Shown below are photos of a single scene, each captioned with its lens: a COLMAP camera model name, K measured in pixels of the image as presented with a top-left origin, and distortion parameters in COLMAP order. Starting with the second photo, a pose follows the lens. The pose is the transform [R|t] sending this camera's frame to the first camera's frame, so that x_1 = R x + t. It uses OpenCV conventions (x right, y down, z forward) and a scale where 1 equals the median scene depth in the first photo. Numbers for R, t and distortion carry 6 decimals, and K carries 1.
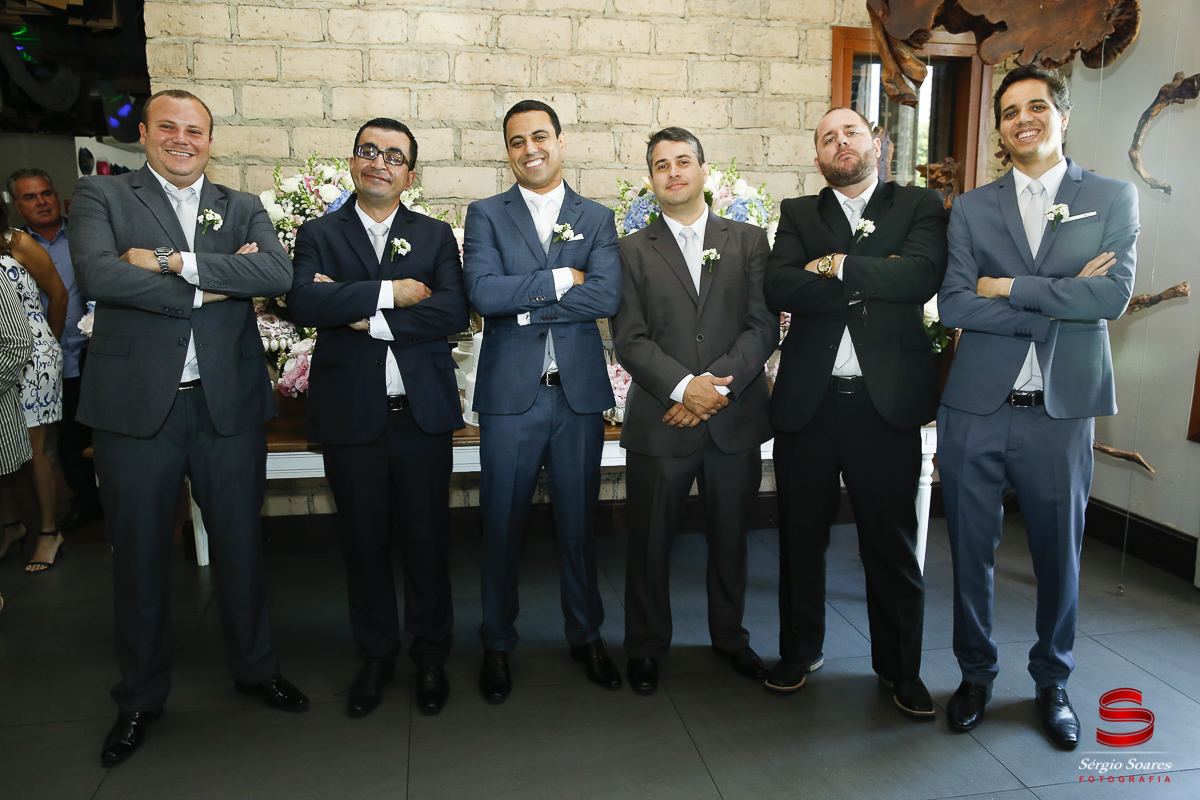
lens RADIAL K [[926.9, 0, 600.0], [0, 926.9, 400.0], [0, 0, 1]] dist [-0.085926, 0.098151]
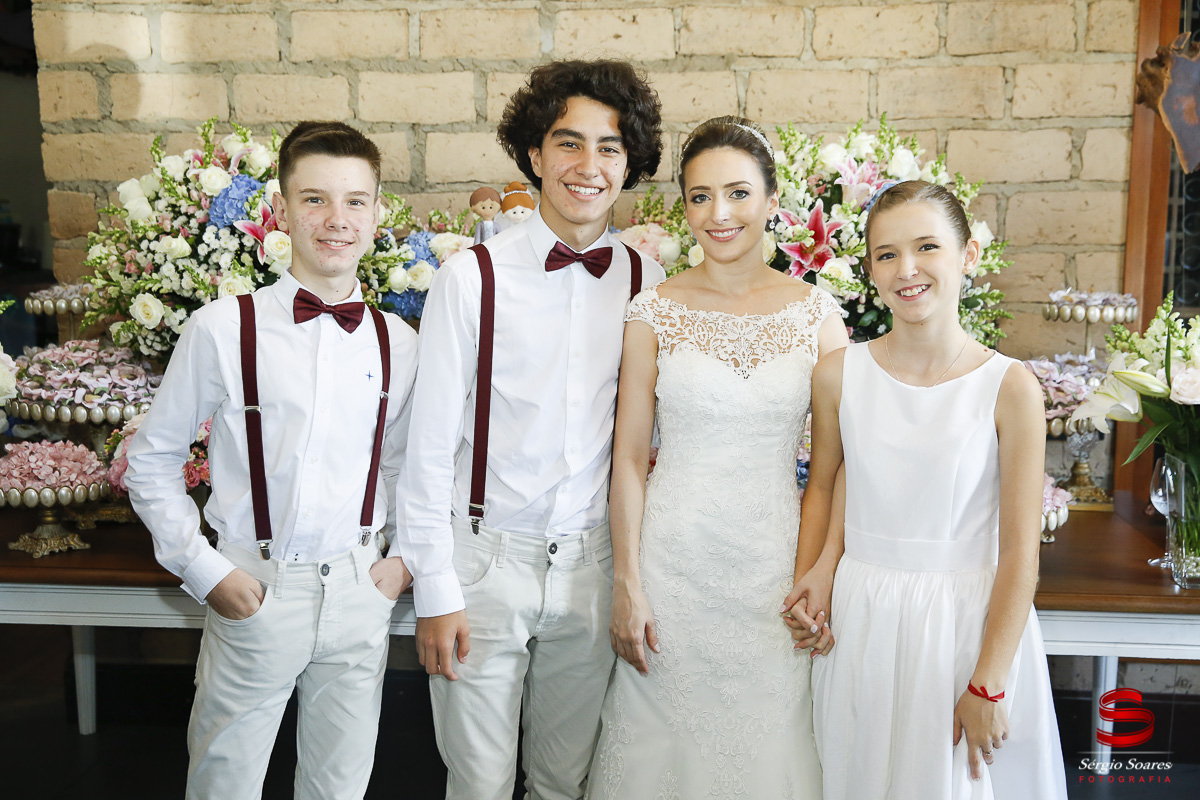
lens RADIAL K [[1393.9, 0, 600.0], [0, 1393.9, 400.0], [0, 0, 1]] dist [0.025140, 0.122952]
pose [[0.963409, 0.034717, -0.265779, 0.183718], [-0.046152, 0.998253, -0.036898, -0.039110], [0.264034, 0.047814, 0.963328, 0.110019]]
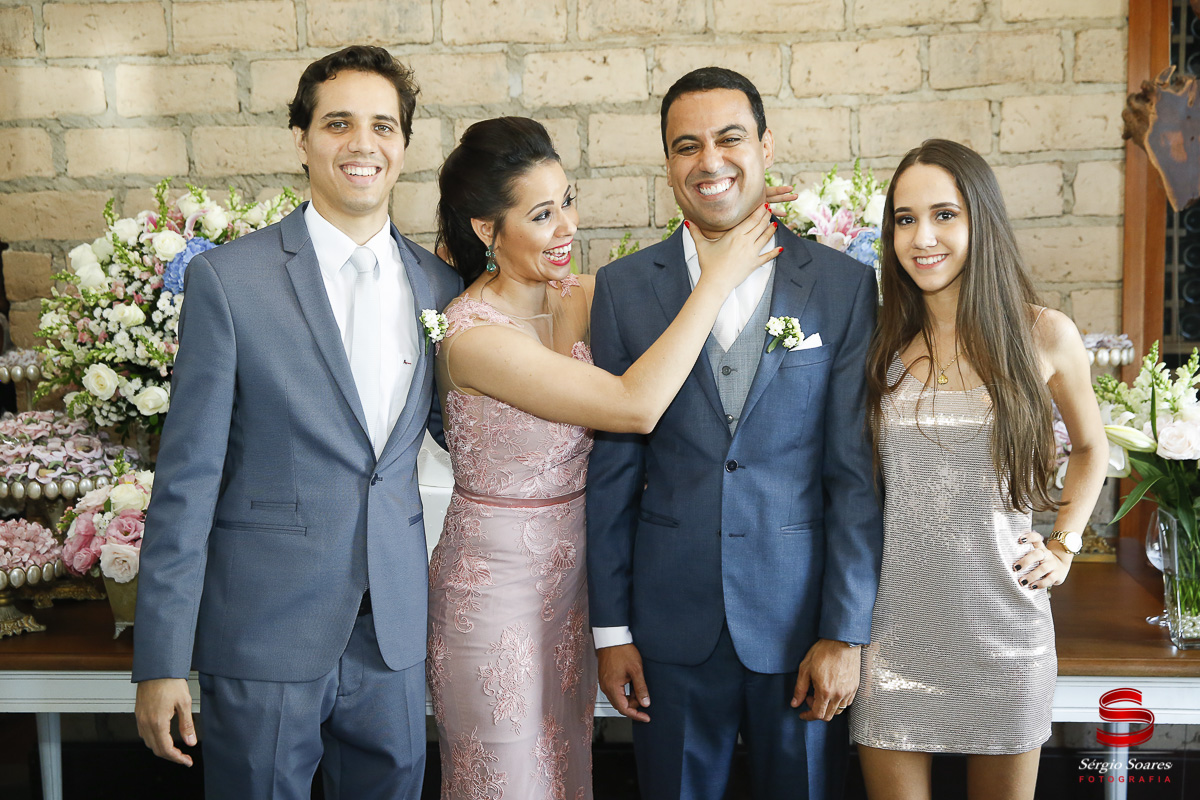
lens RADIAL K [[1470.8, 0, 600.0], [0, 1470.8, 400.0], [0, 0, 1]] dist [0.042807, 0.102184]
pose [[0.961627, 0.006326, -0.274287, 0.207795], [-0.021827, 0.998329, -0.053497, -0.059145], [0.273490, 0.057430, 0.960159, 0.102452]]
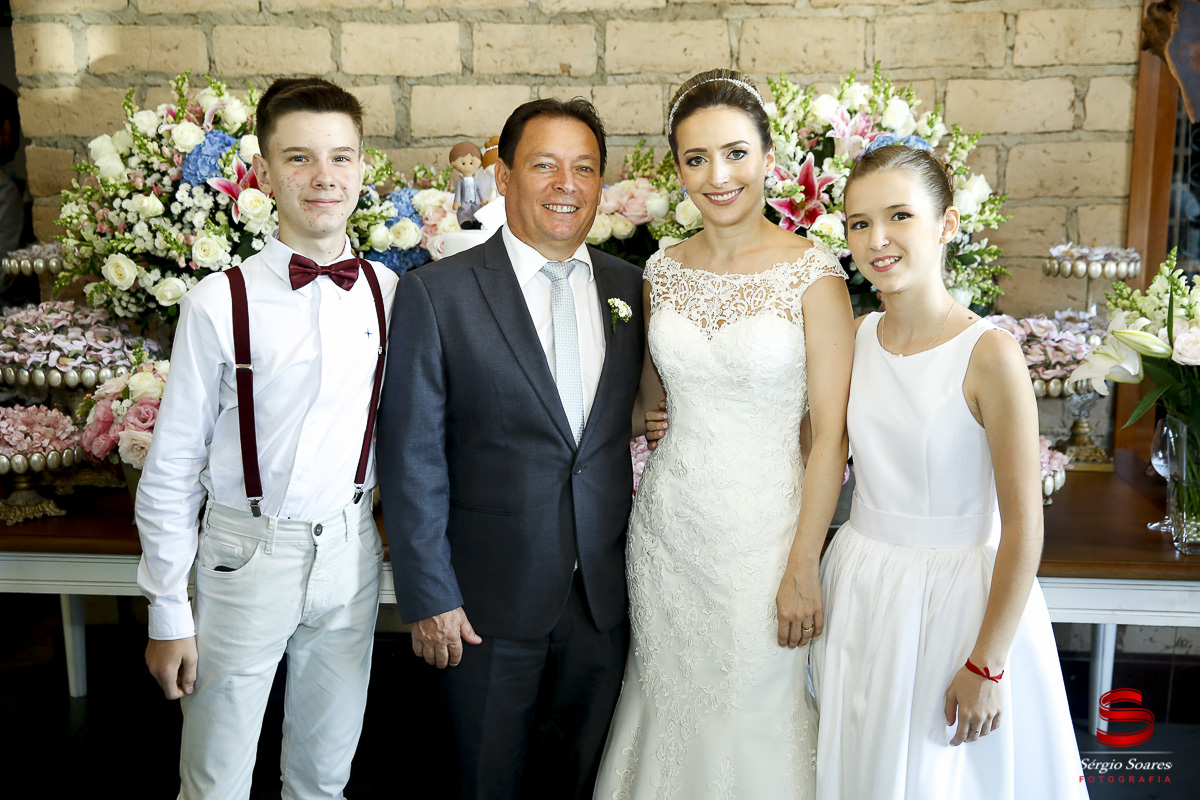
lens RADIAL K [[1374.7, 0, 600.0], [0, 1374.7, 400.0], [0, 0, 1]] dist [0.026329, 0.123001]
pose [[0.961449, 0.040338, -0.272010, 0.188722], [-0.041998, 0.999118, -0.000279, -0.046902], [0.271758, 0.011692, 0.962294, 0.142217]]
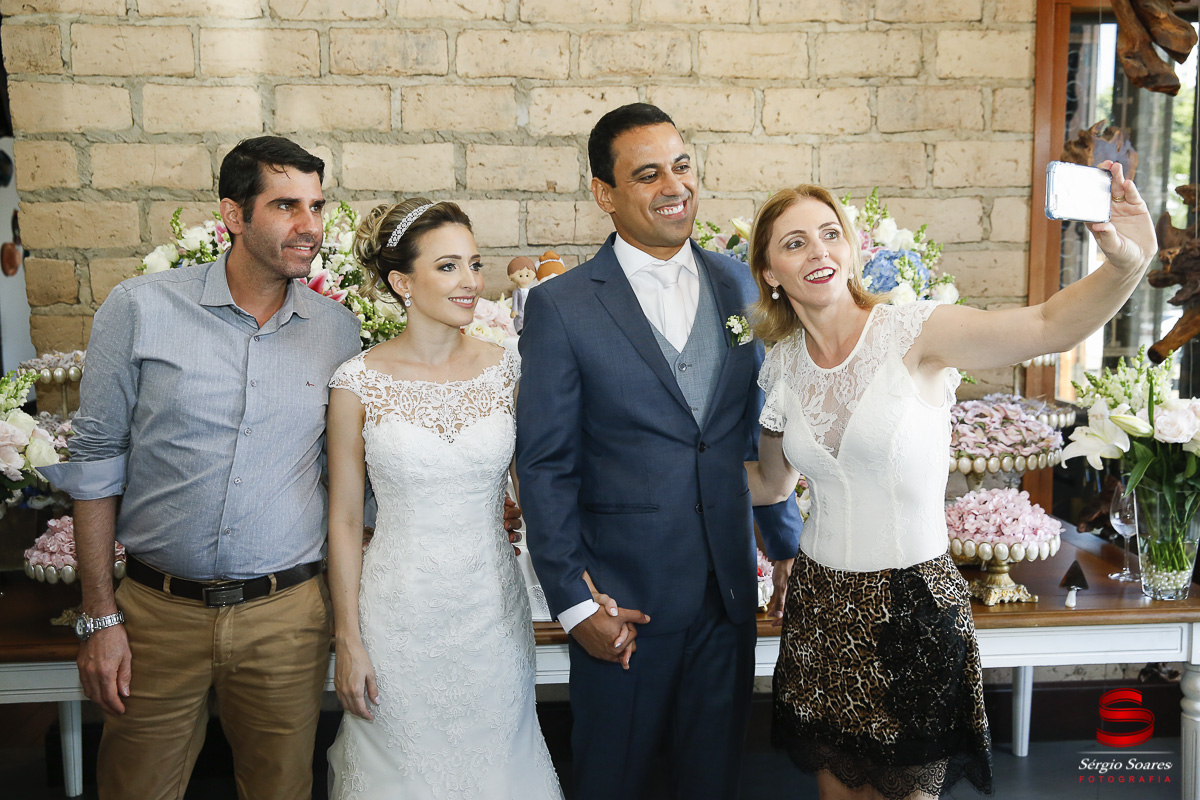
lens RADIAL K [[1254.1, 0, 600.0], [0, 1254.1, 400.0], [0, 0, 1]] dist [-0.006828, 0.125539]
pose [[0.995718, 0.000806, -0.092443, 0.030982], [-0.006044, 0.998390, -0.056392, -0.056511], [0.092249, 0.056709, 0.994120, 0.108134]]
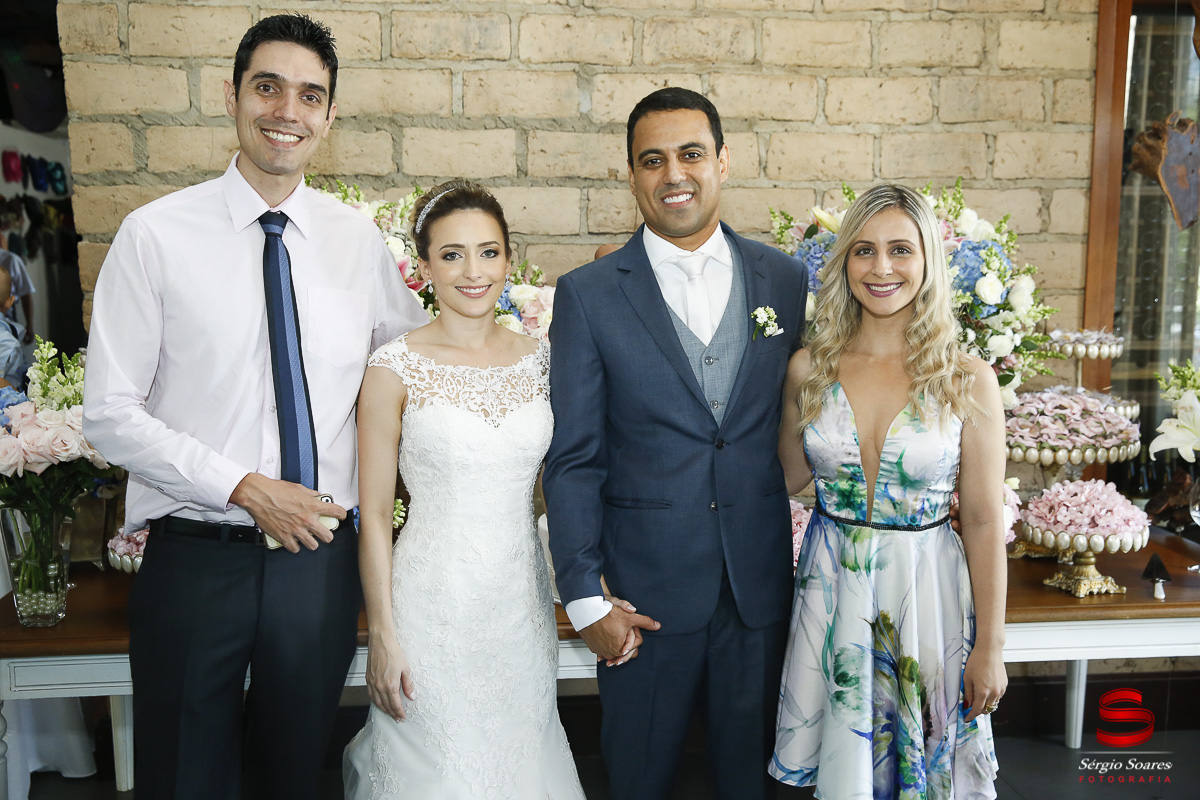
lens RADIAL K [[1262.3, 0, 600.0], [0, 1262.3, 400.0], [0, 0, 1]] dist [-0.010822, 0.135984]
pose [[0.997842, 0.005723, -0.065405, -0.038168], [-0.009048, 0.998676, -0.050646, -0.054530], [0.065029, 0.051129, 0.996573, 0.106392]]
